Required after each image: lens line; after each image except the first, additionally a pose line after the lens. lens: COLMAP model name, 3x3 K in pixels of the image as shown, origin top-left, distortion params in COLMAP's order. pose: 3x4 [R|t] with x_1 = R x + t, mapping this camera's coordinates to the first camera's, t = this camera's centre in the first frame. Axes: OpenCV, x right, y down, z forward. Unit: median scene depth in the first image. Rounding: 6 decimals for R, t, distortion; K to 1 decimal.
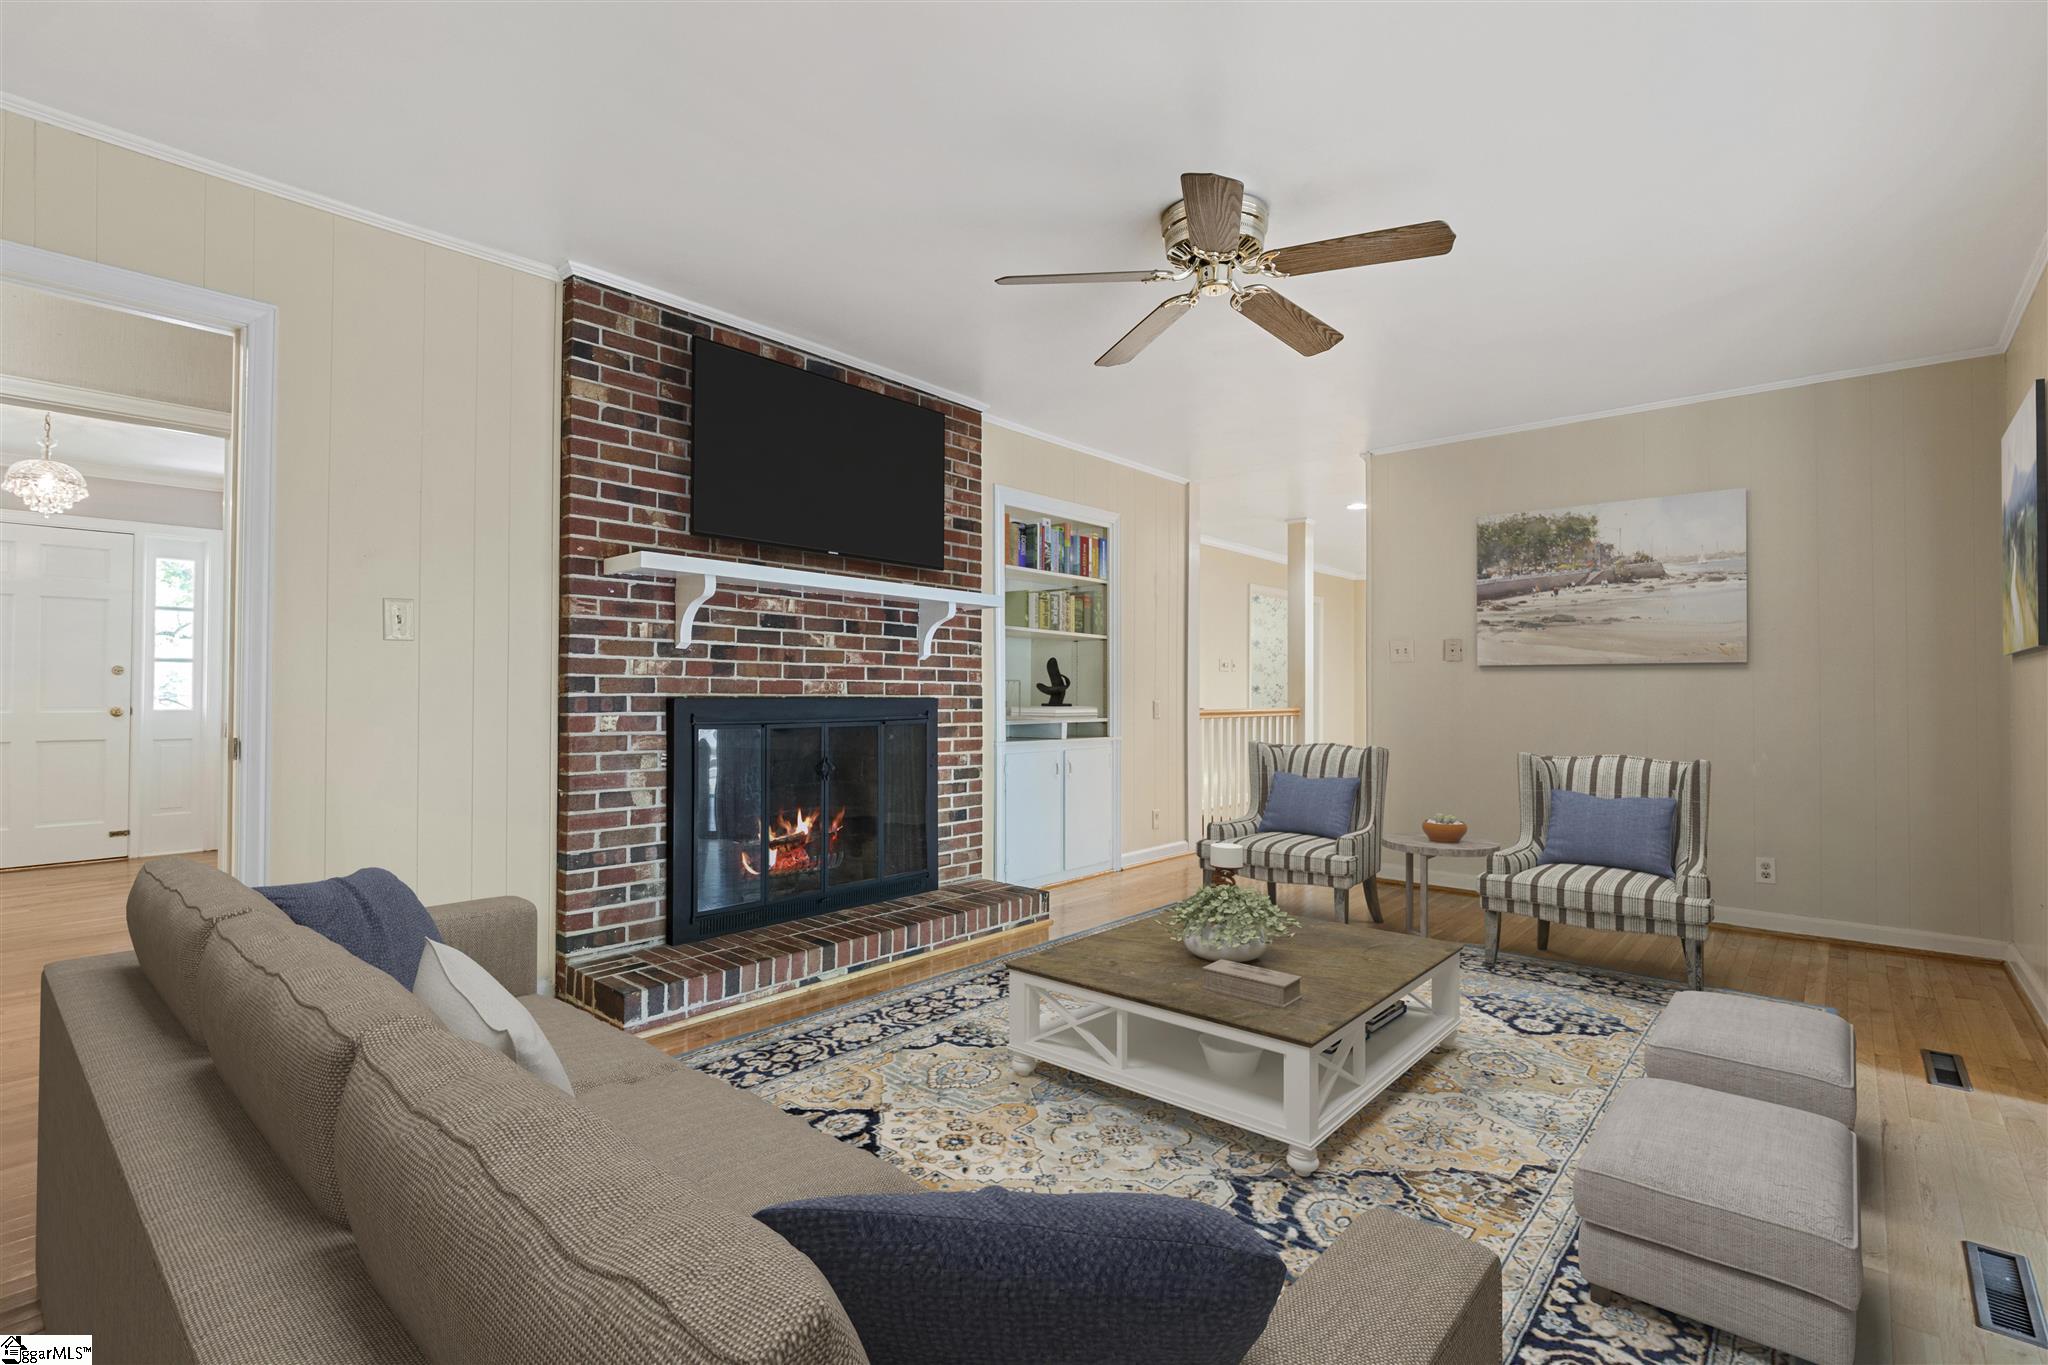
lens RADIAL K [[945.1, 0, 1042.1], [0, 945.1, 667.6], [0, 0, 1]] dist [-0.000239, -0.000157]
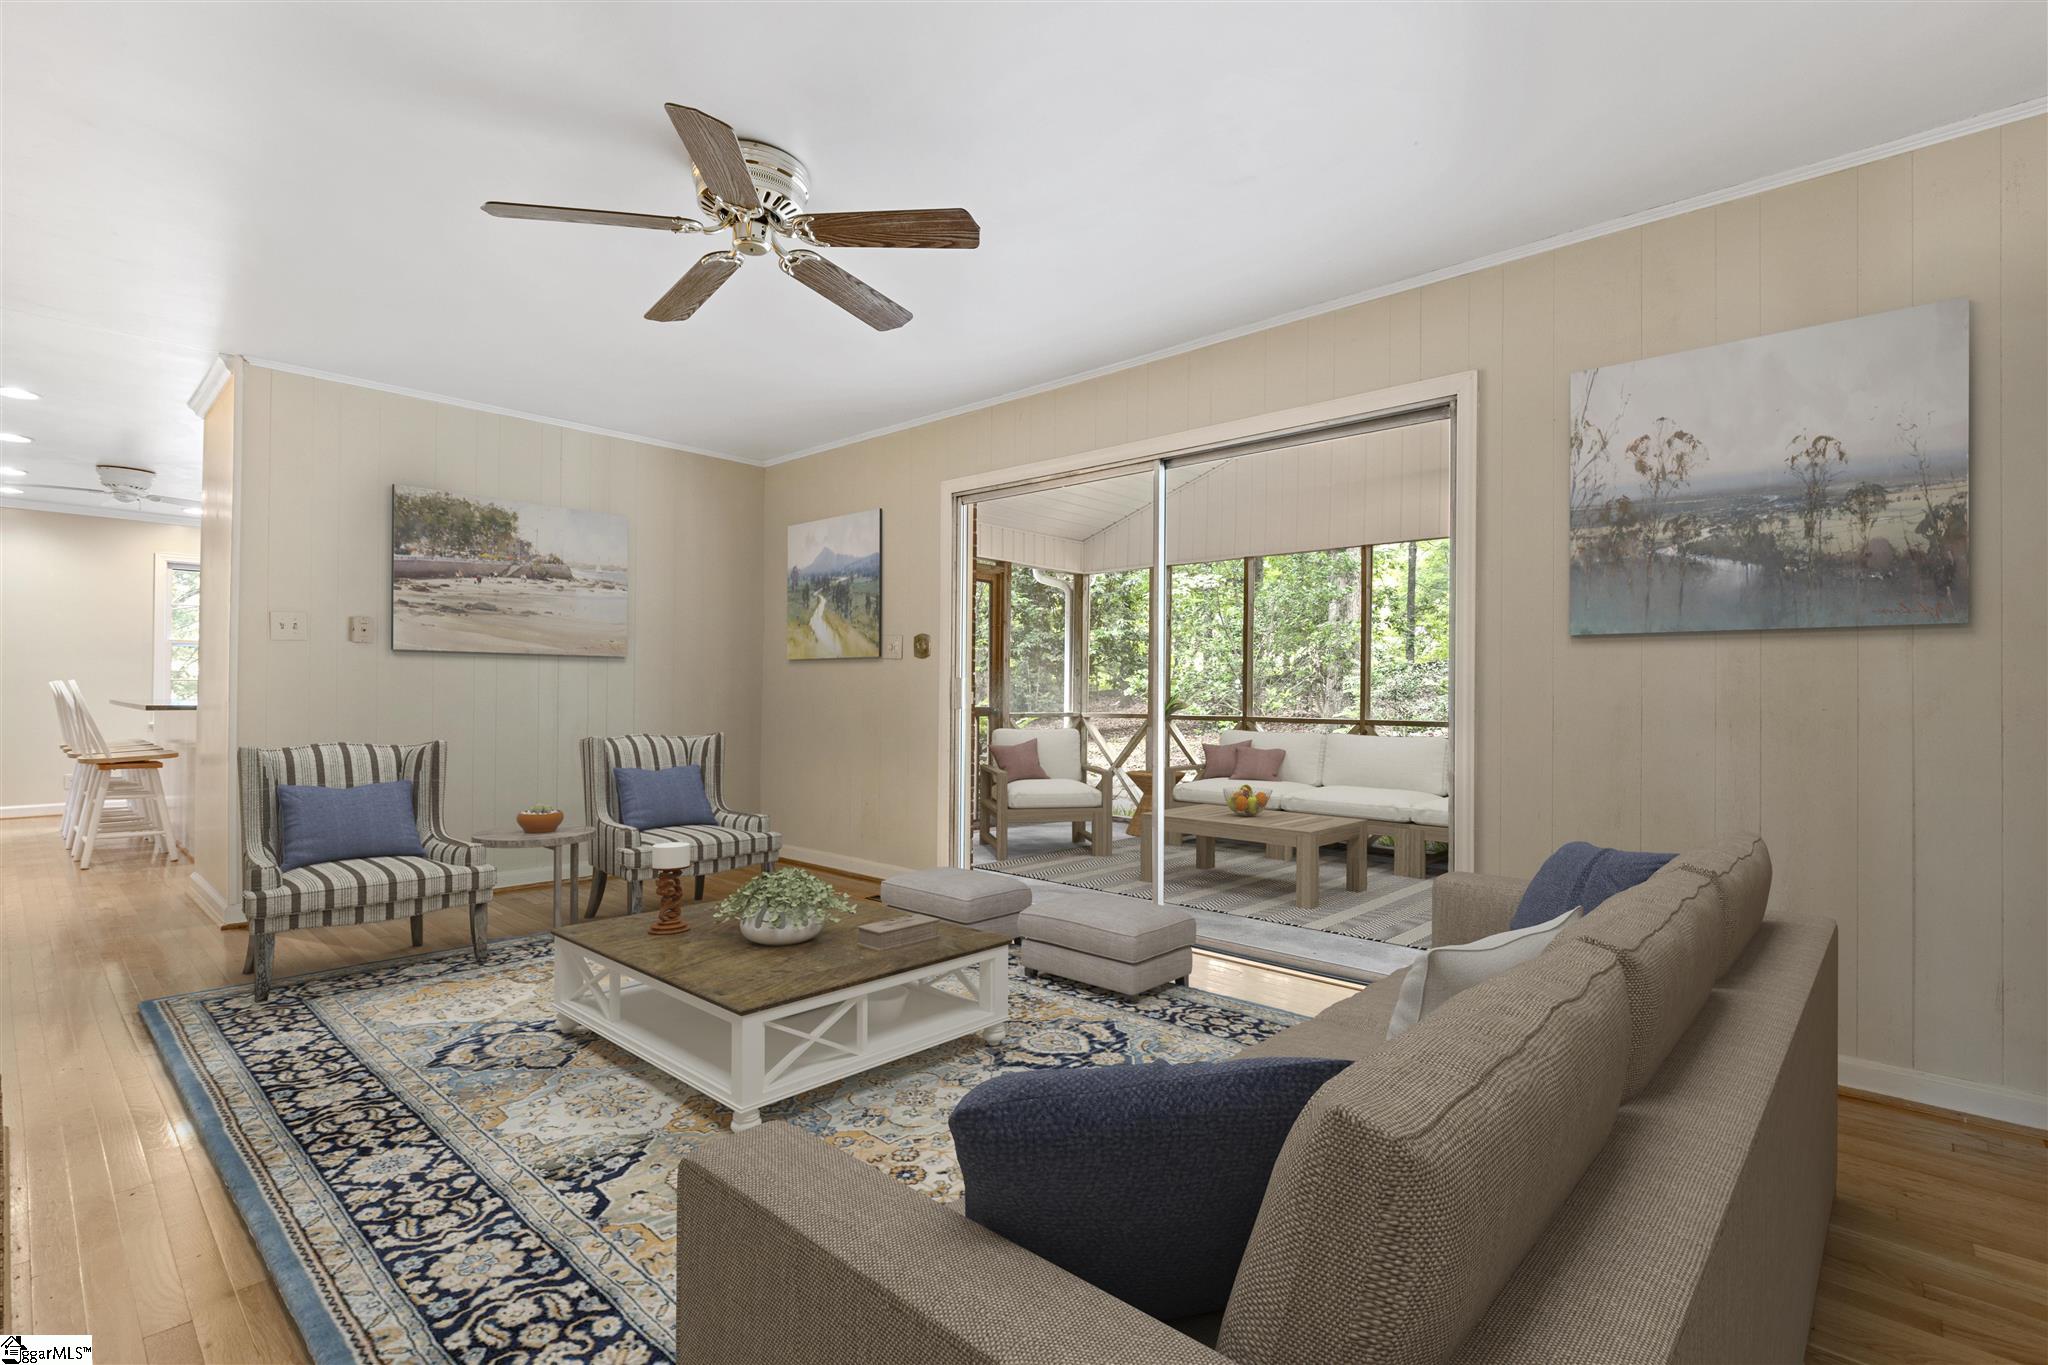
lens RADIAL K [[945.1, 0, 1017.3], [0, 945.1, 692.5], [0, 0, 1]] dist [-0.000239, -0.000157]
pose [[0.060821, -0.010278, 0.998096, -0.706546], [-0.035587, 0.999289, 0.012459, 0.011732], [-0.997514, -0.036276, 0.060412, 0.602521]]
